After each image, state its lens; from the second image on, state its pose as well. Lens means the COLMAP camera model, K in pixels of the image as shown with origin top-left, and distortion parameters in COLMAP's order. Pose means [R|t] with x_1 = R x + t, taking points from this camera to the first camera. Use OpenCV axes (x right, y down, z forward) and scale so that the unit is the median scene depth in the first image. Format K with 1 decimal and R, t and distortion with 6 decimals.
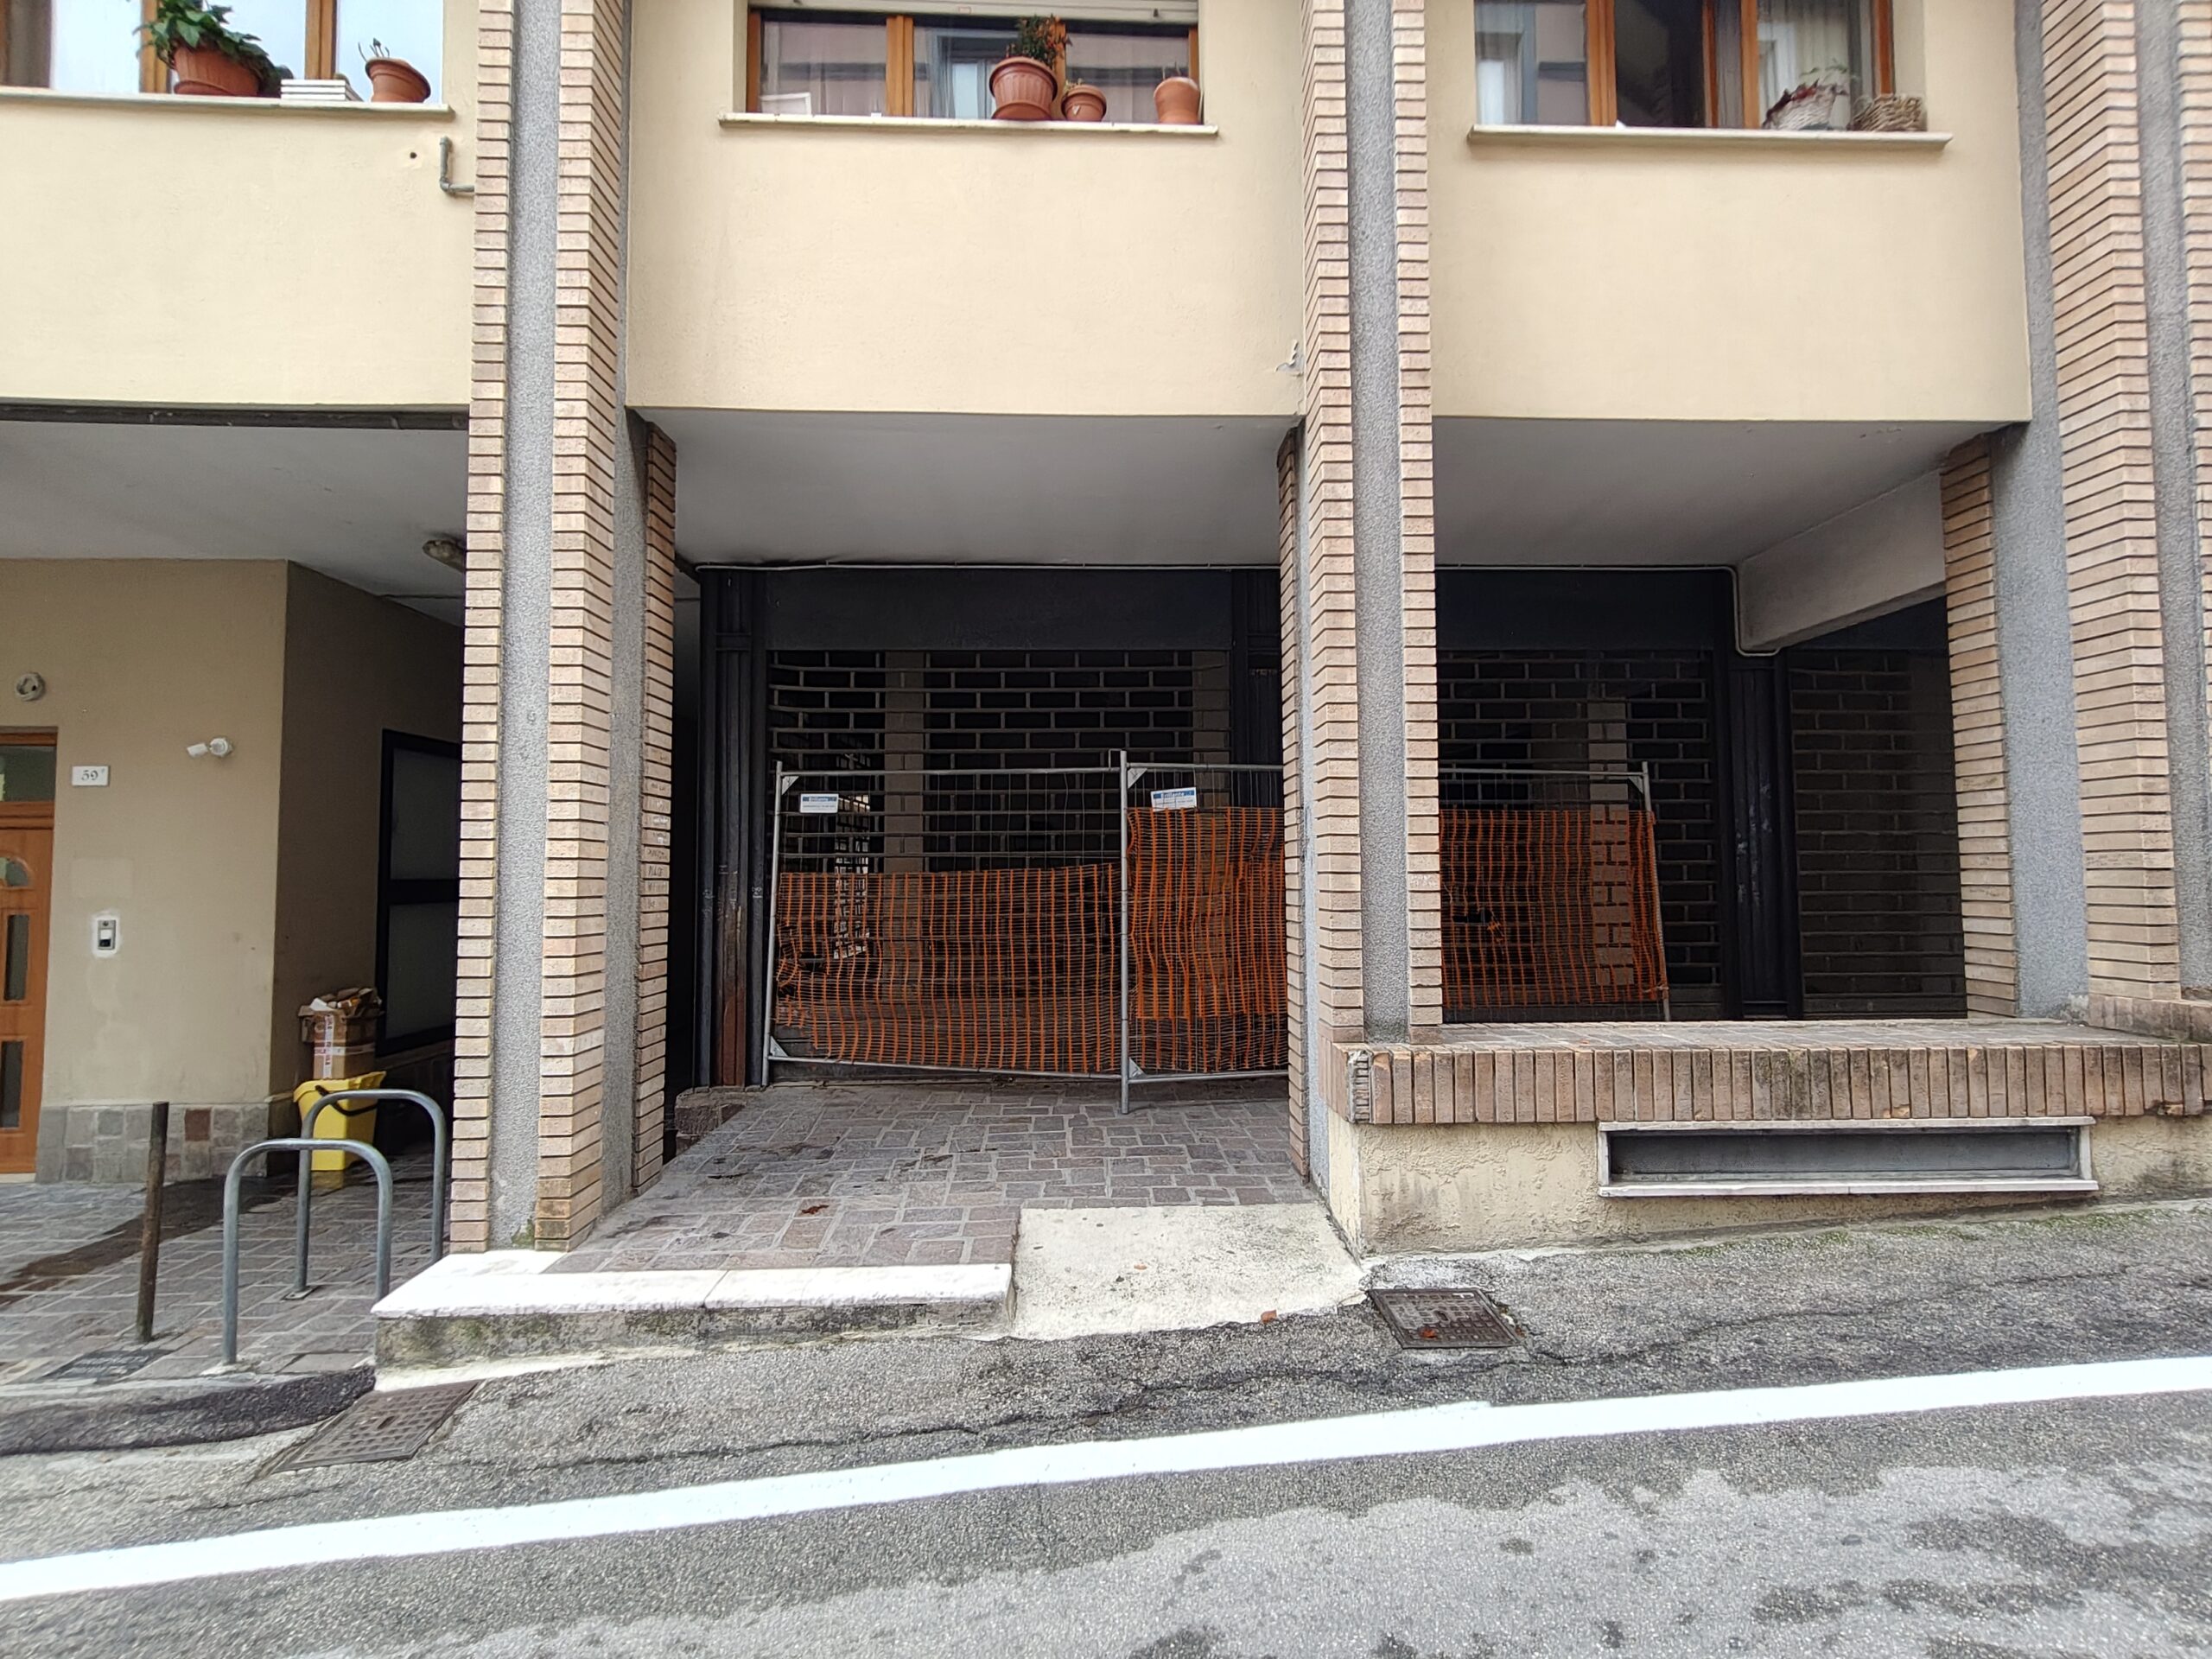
lens RADIAL K [[1037.5, 0, 1125.9], [0, 1037.5, 815.2], [0, 0, 1]] dist [0.013127, -0.004227]
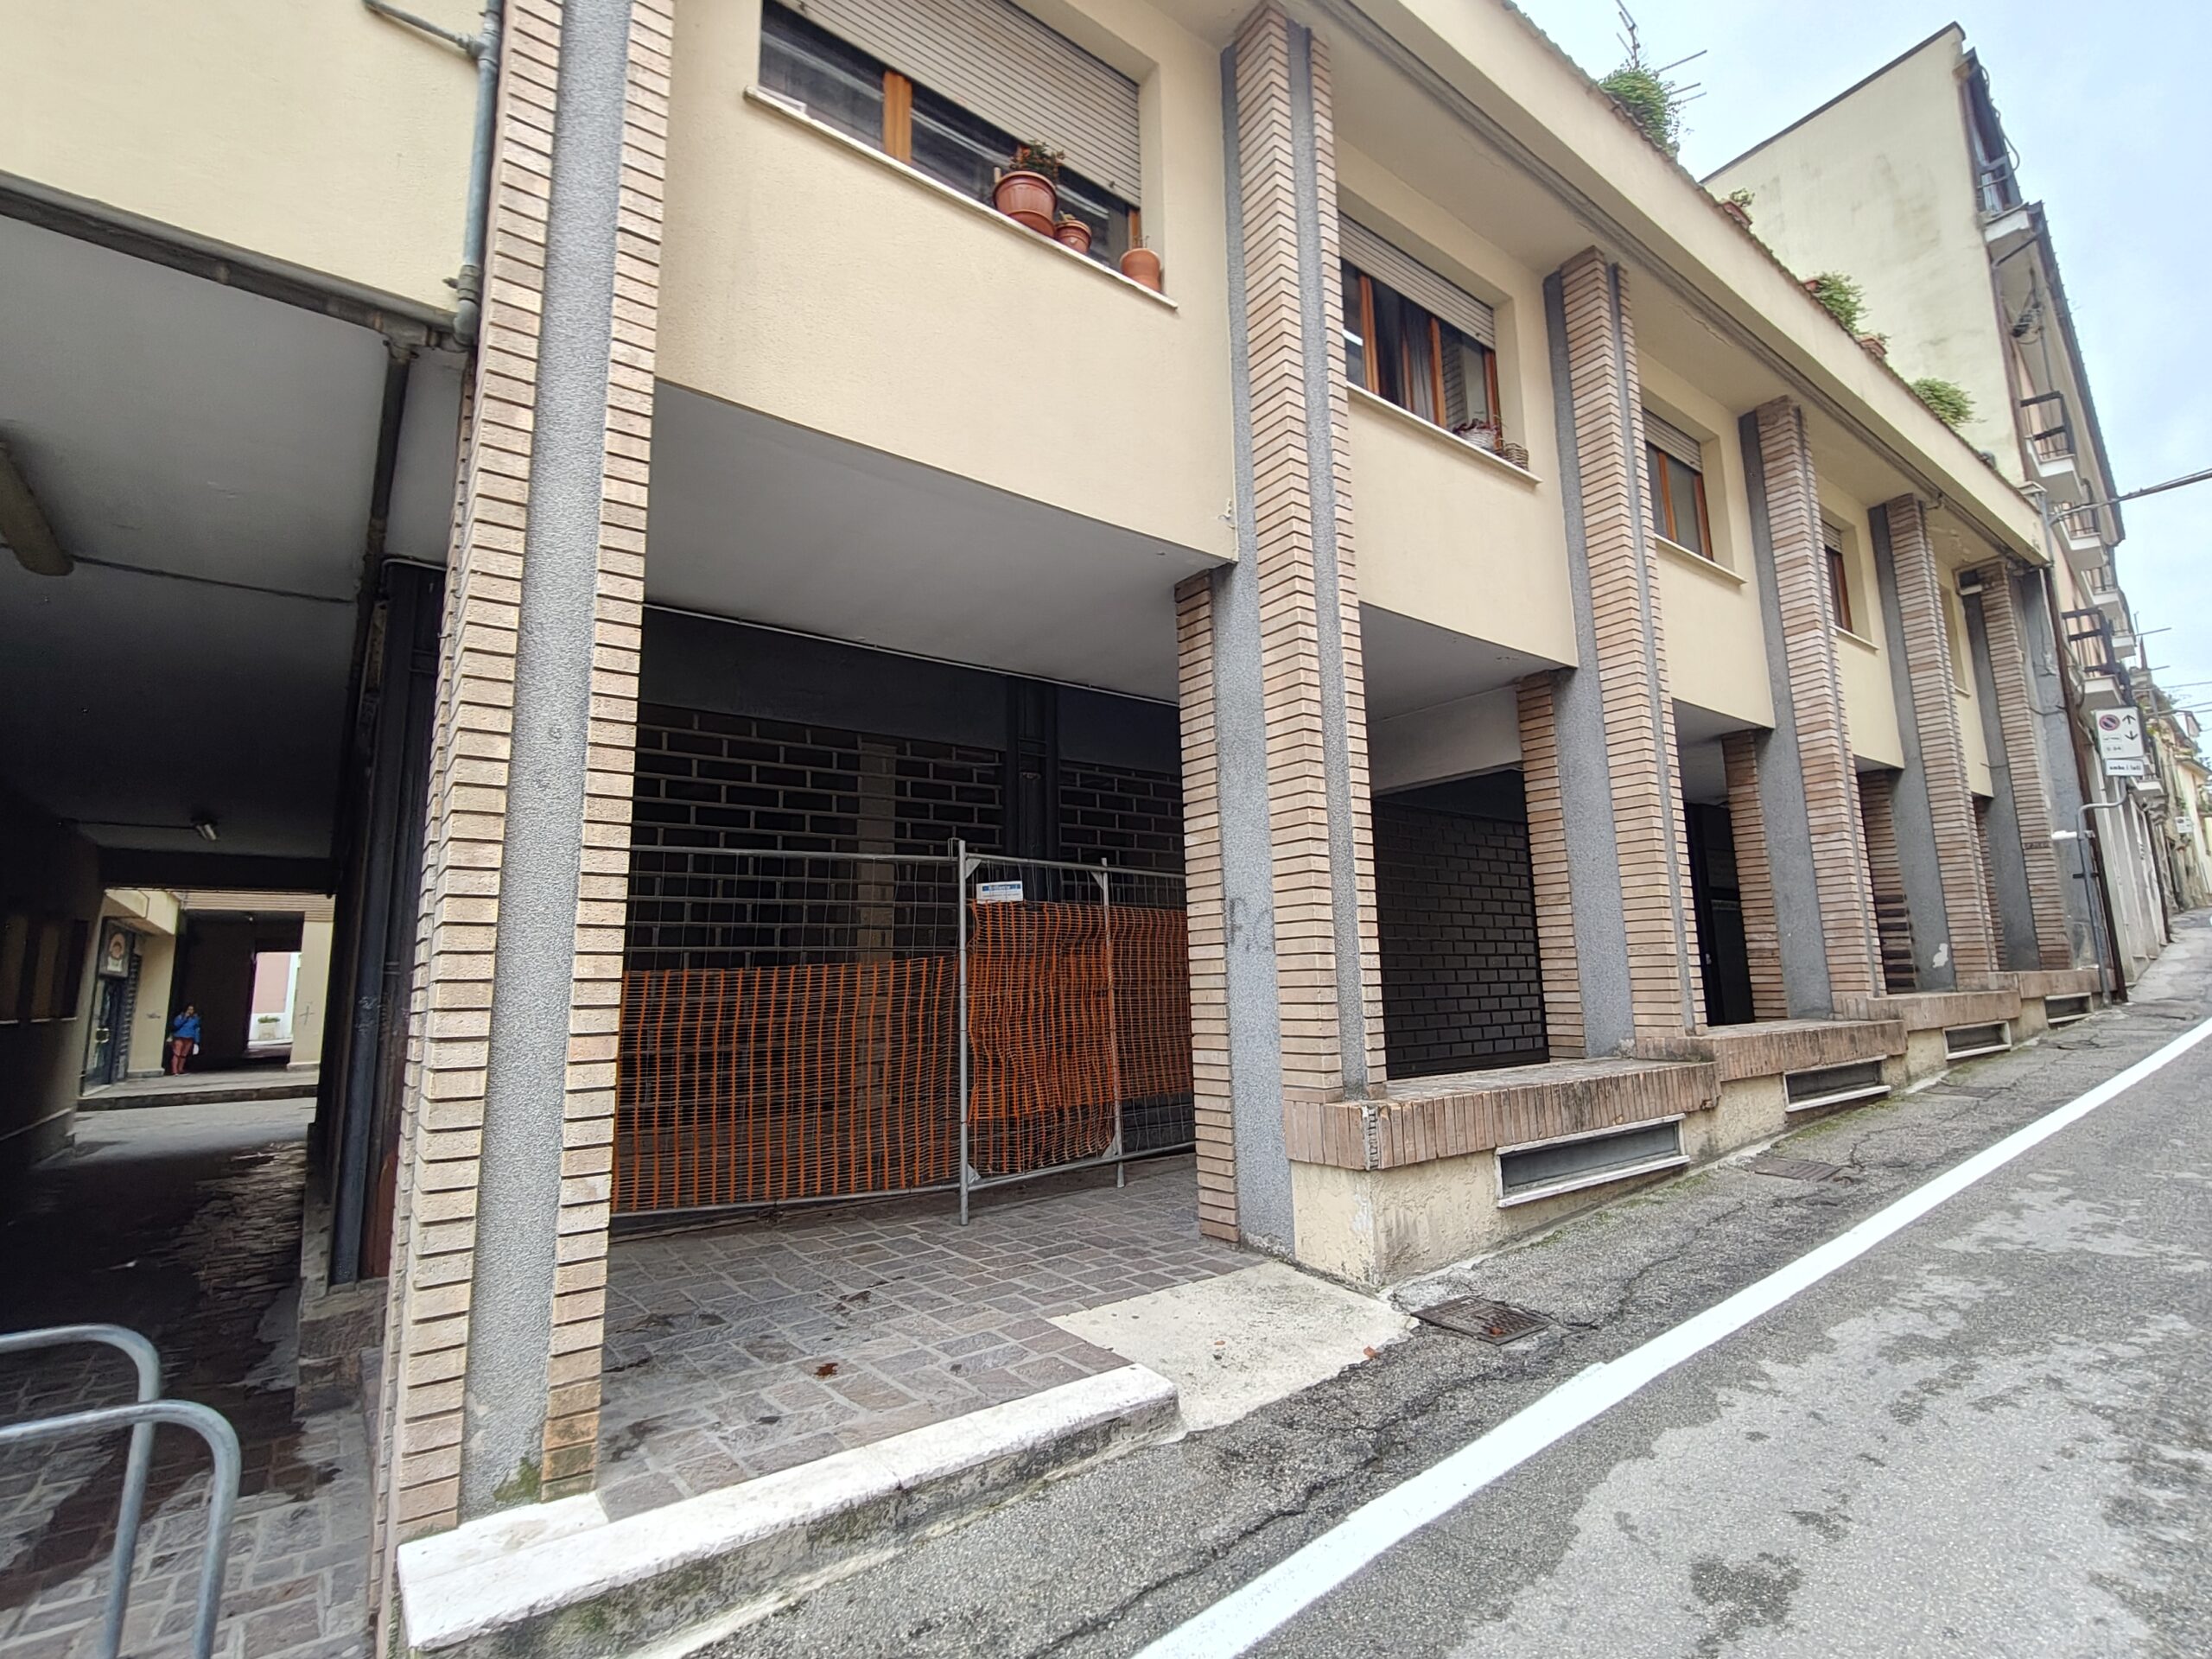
lens RADIAL K [[1037.5, 0, 1116.8], [0, 1037.5, 818.0], [0, 0, 1]] dist [0.013127, -0.004227]
pose [[0.817793, 0.079863, 0.569945, -0.600287], [-0.013469, 0.992710, -0.119776, 0.043636], [-0.575355, 0.090275, 0.812906, 0.163663]]
